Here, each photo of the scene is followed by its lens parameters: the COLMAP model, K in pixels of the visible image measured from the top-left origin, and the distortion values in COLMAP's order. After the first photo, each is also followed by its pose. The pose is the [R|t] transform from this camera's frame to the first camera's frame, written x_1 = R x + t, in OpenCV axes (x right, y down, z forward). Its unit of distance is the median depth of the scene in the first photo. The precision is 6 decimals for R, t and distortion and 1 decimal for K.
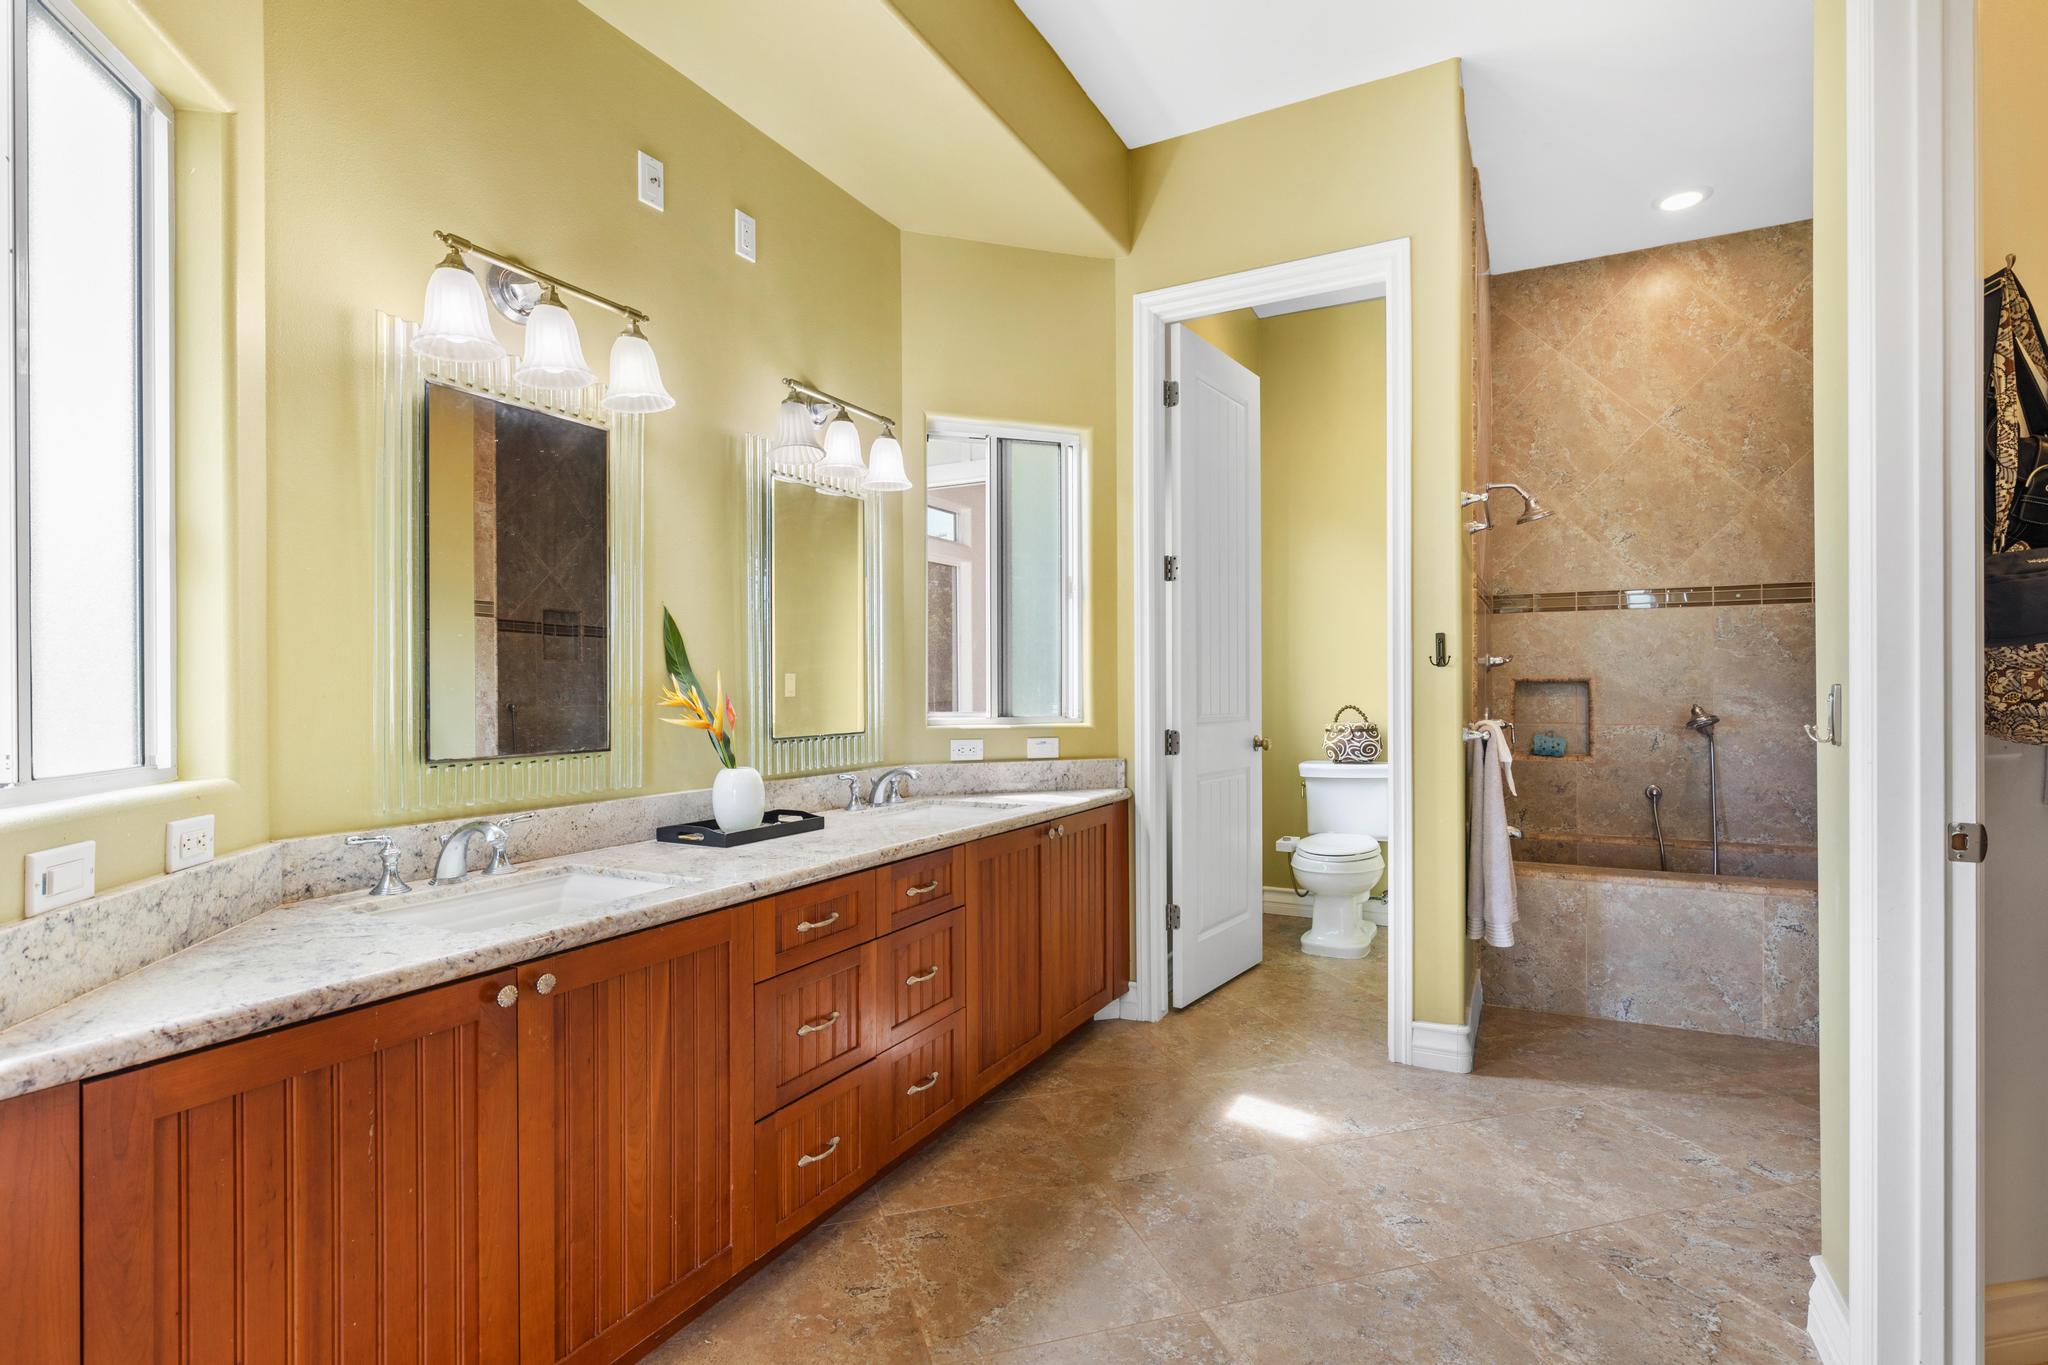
lens RADIAL K [[976.6, 0, 1026.8], [0, 976.6, 705.9], [0, 0, 1]] dist [0.001686, -0.000094]
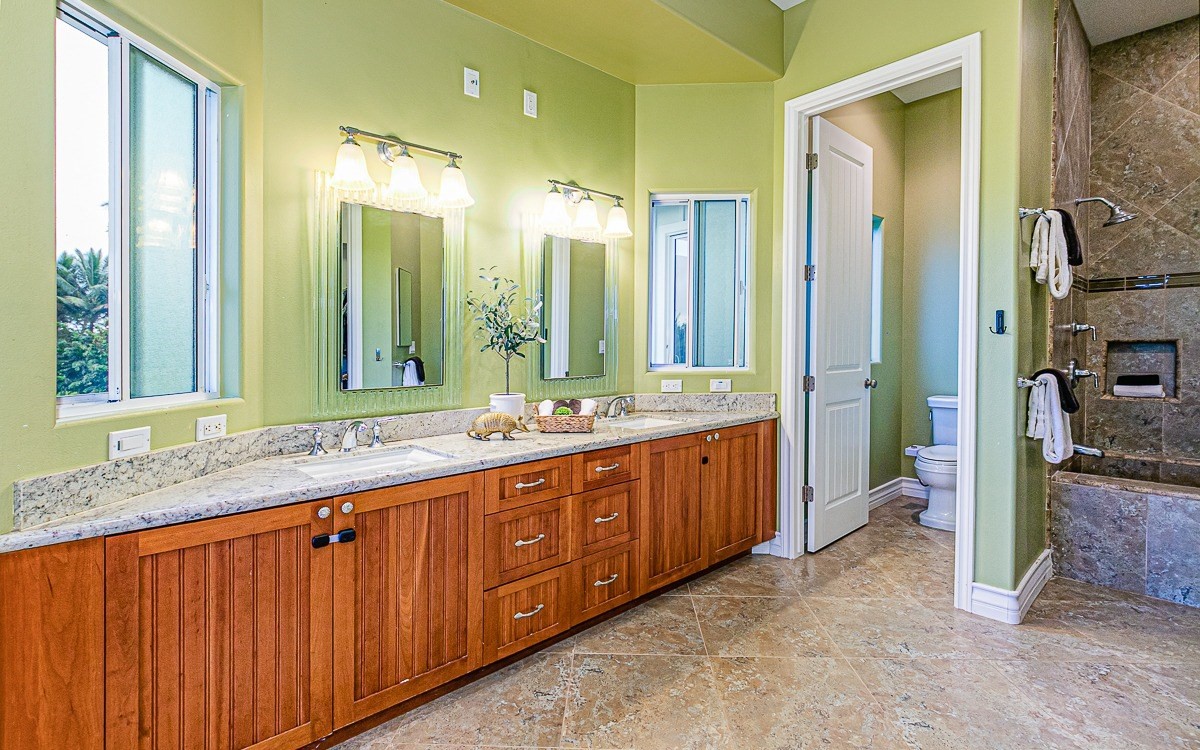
lens RADIAL K [[548.7, 0, 599.7], [0, 548.7, 360.1], [0, 0, 1]] dist [-0.004913, 0.003804]
pose [[0.940717, 0.005041, -0.339156, 0.184947], [-0.001807, 0.999950, 0.009851, -0.011678], [0.339189, -0.008654, 0.940678, 0.075731]]
